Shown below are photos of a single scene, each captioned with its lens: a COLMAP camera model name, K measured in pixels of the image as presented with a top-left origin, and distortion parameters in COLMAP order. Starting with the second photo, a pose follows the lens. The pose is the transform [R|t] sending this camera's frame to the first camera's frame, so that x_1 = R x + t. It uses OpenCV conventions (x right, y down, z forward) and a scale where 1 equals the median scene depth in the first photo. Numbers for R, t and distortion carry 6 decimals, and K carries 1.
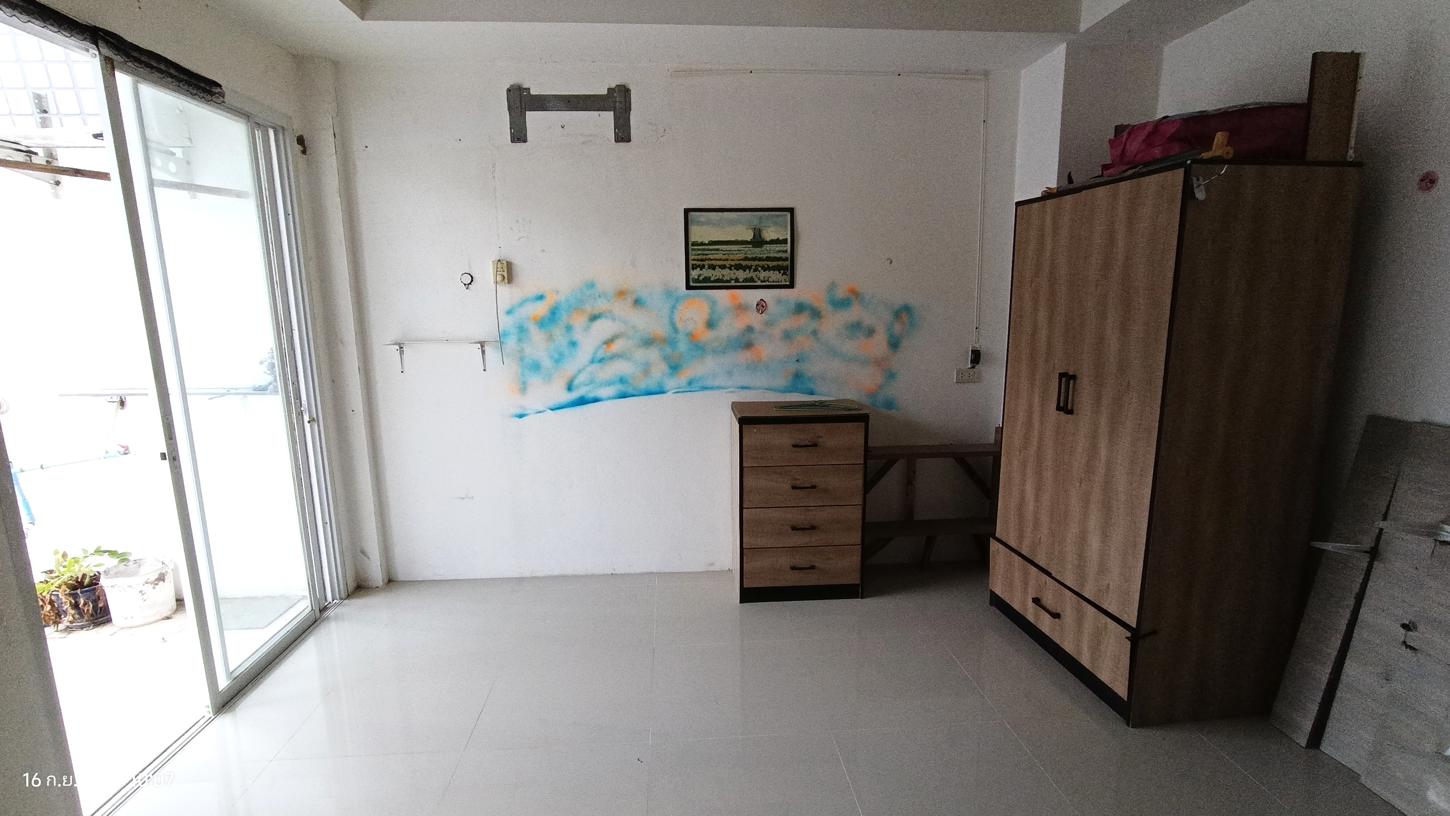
lens RADIAL K [[672.3, 0, 712.2], [0, 672.3, 414.0], [0, 0, 1]] dist [-0.015730, 0.010792]
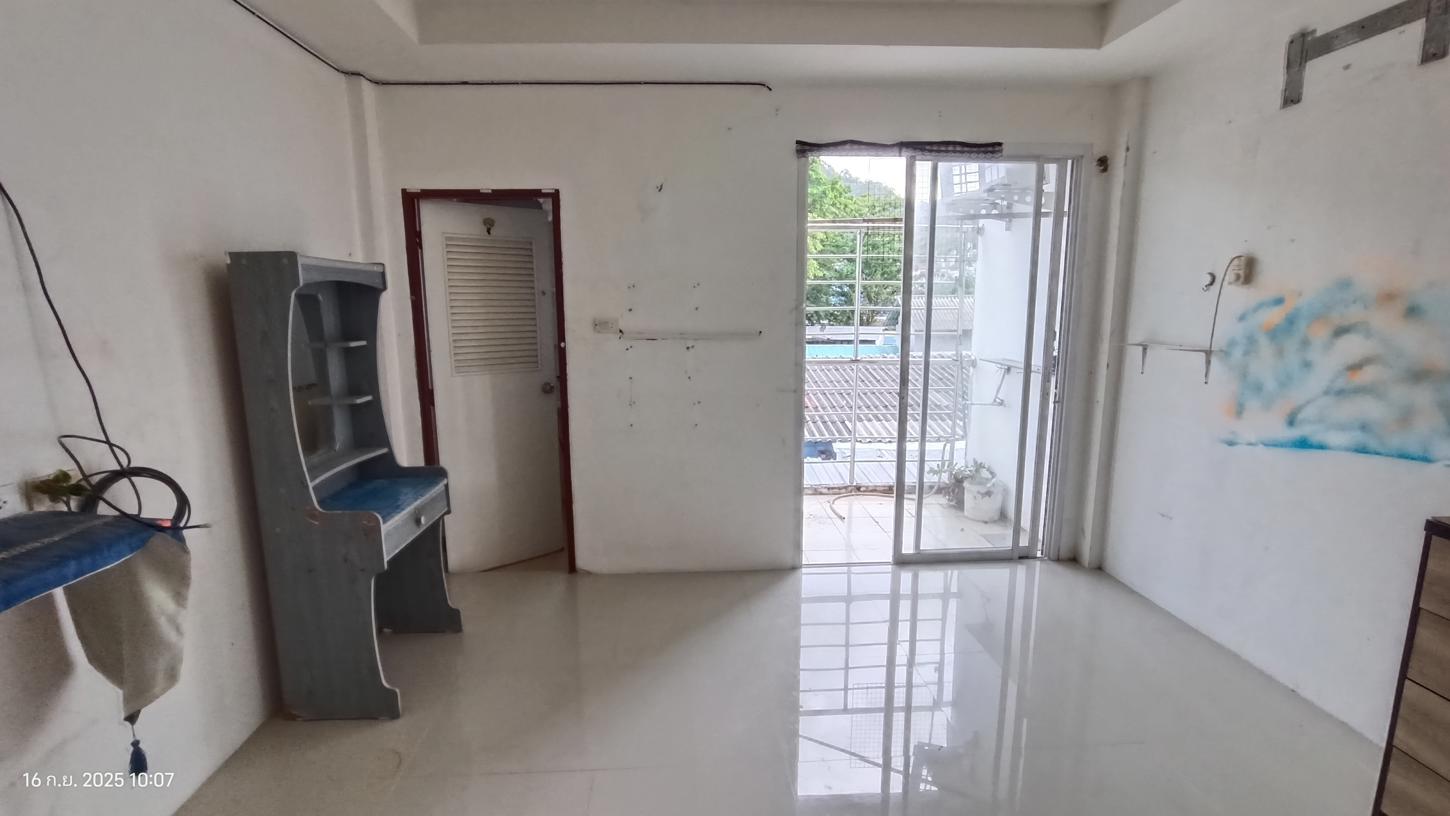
lens RADIAL K [[672.3, 0, 720.2], [0, 672.3, 413.7], [0, 0, 1]] dist [-0.015730, 0.010792]
pose [[0.000077, 0.179983, -0.983670, 0.537065], [-0.171709, 0.969062, 0.177297, -0.073286], [0.985148, 0.168891, 0.030979, 0.358233]]
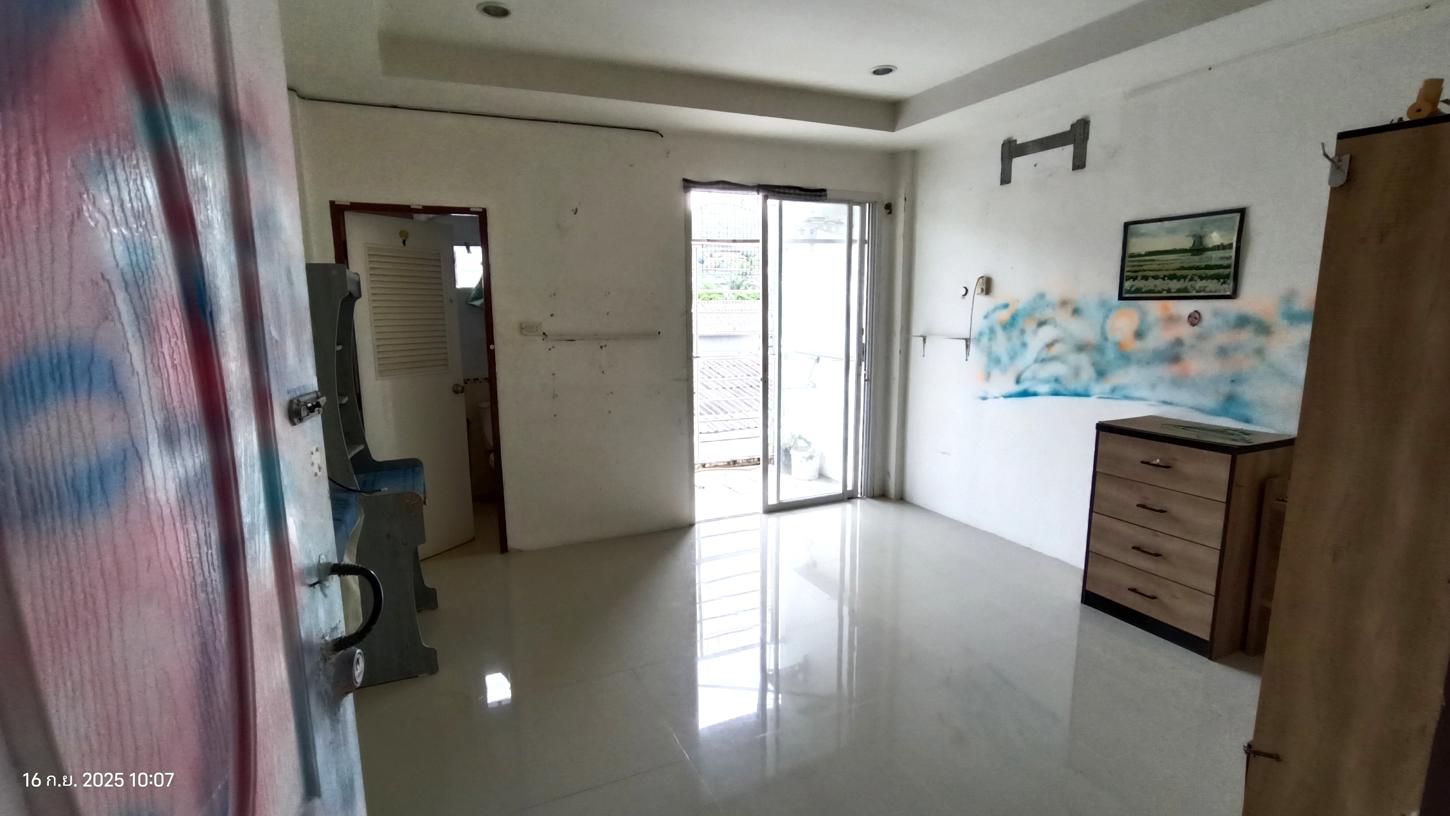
lens RADIAL K [[672.3, 0, 721.5], [0, 672.3, 417.0], [0, 0, 1]] dist [-0.015730, 0.010792]
pose [[0.368387, 0.163059, -0.915261, 0.722625], [-0.161486, 0.980756, 0.109730, -0.022790], [0.915540, 0.107378, 0.387630, 0.058594]]
